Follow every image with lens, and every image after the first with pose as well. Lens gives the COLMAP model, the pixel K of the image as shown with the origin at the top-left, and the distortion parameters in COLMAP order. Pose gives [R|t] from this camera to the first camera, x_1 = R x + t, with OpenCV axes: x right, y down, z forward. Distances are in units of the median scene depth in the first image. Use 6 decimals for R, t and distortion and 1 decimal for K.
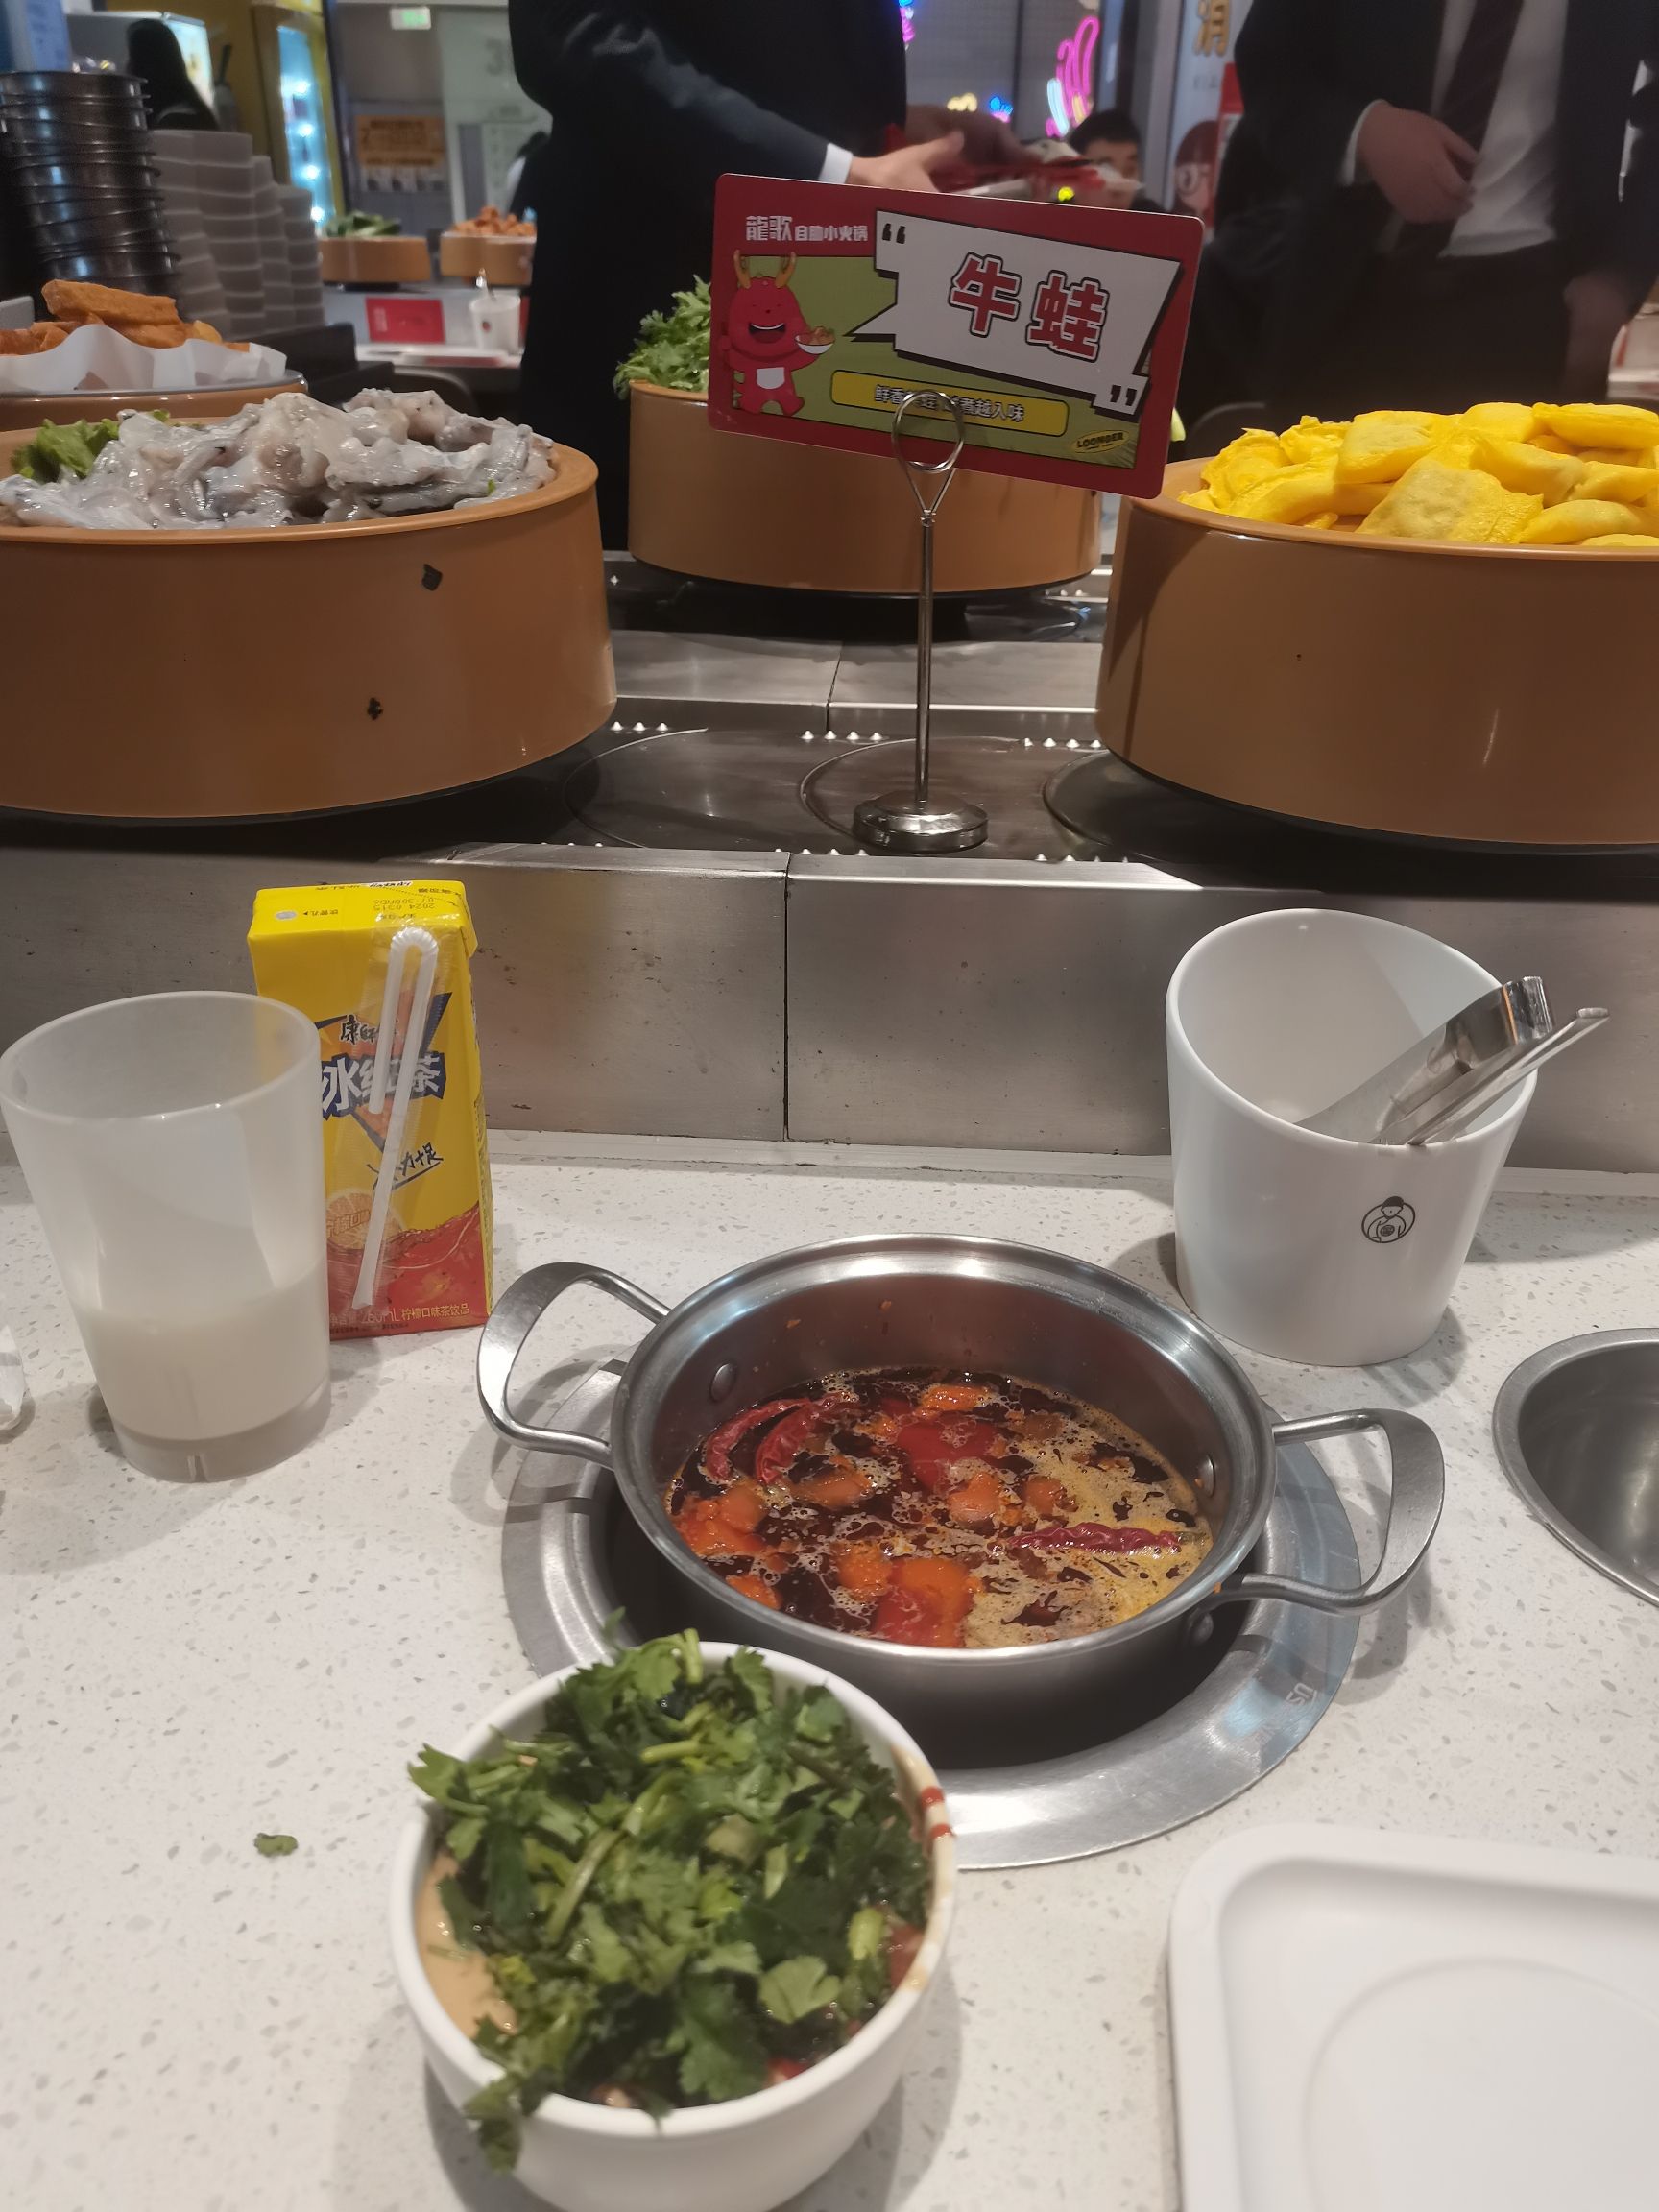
lens RADIAL K [[1604.2, 0, 829.5], [0, 1604.2, 1106.0], [0, 0, 1]] dist [0.033693, -0.096382]
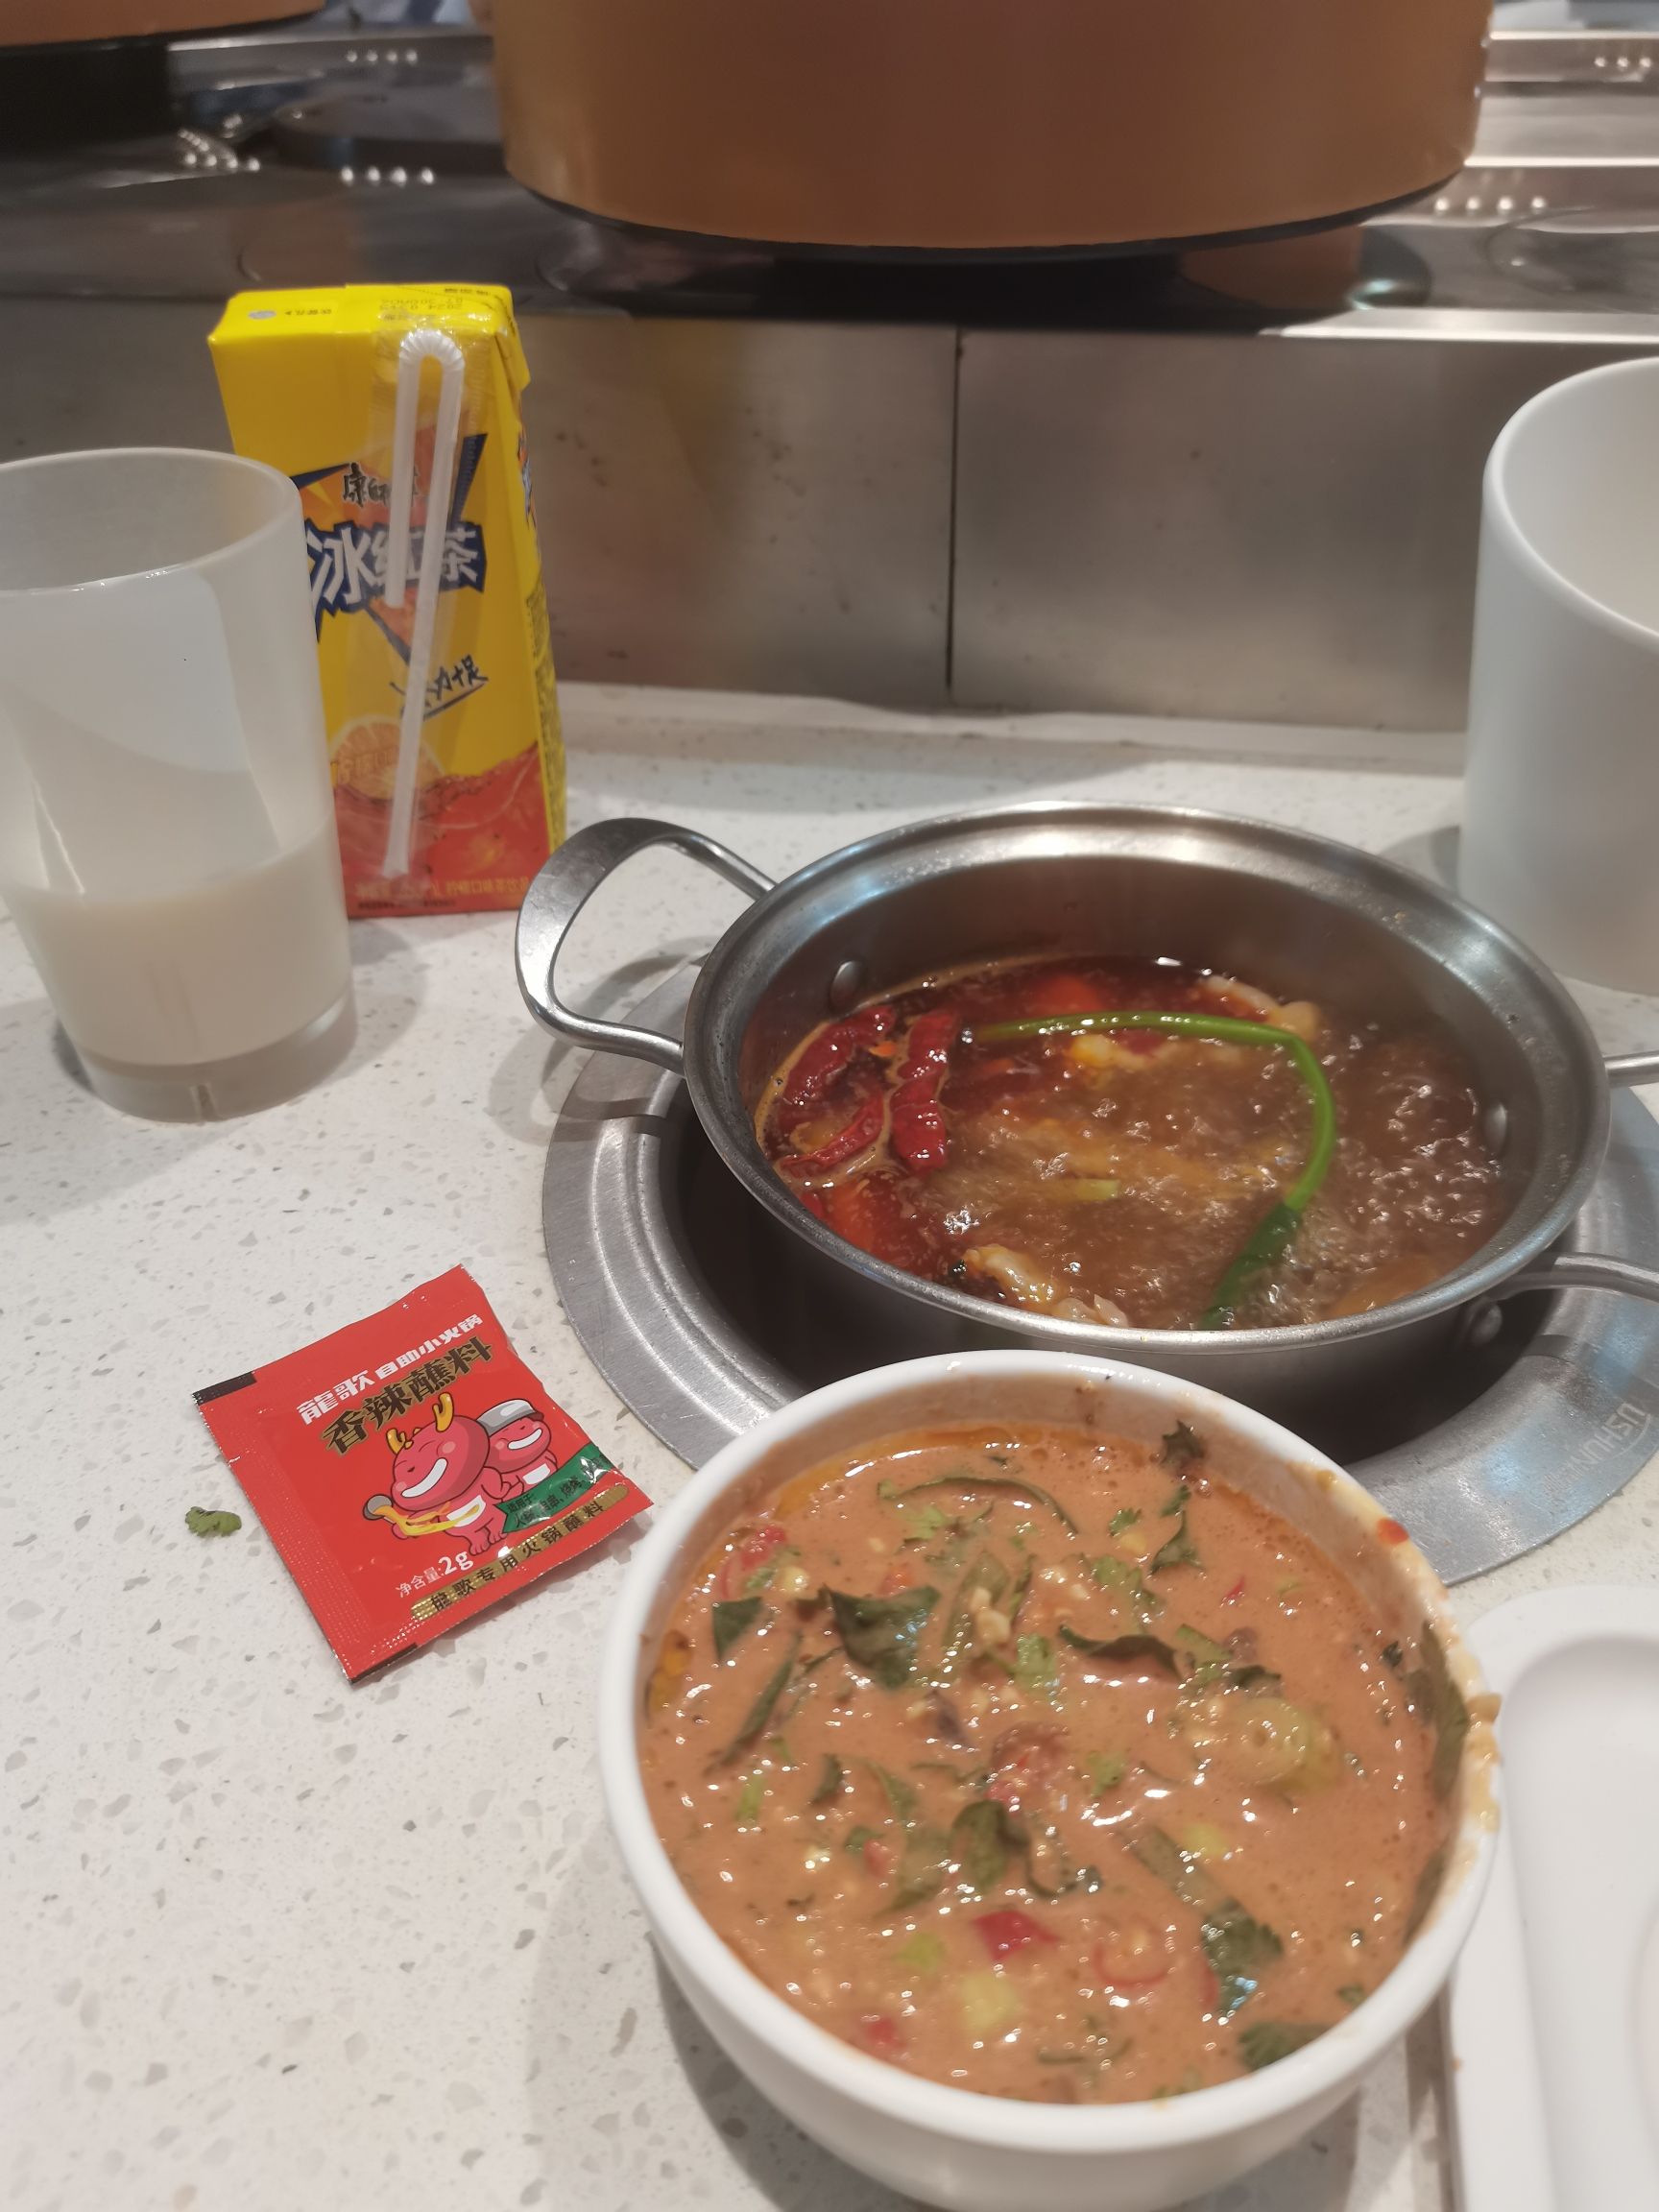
lens RADIAL K [[1661.0, 0, 829.5], [0, 1661.0, 1106.0], [0, 0, 1]] dist [-0.000746, -0.153029]
pose [[0.993628, 0.045701, -0.103028, 0.011207], [-0.025431, 0.981439, 0.190081, 0.087782], [0.109803, -0.186250, 0.976347, 0.241334]]
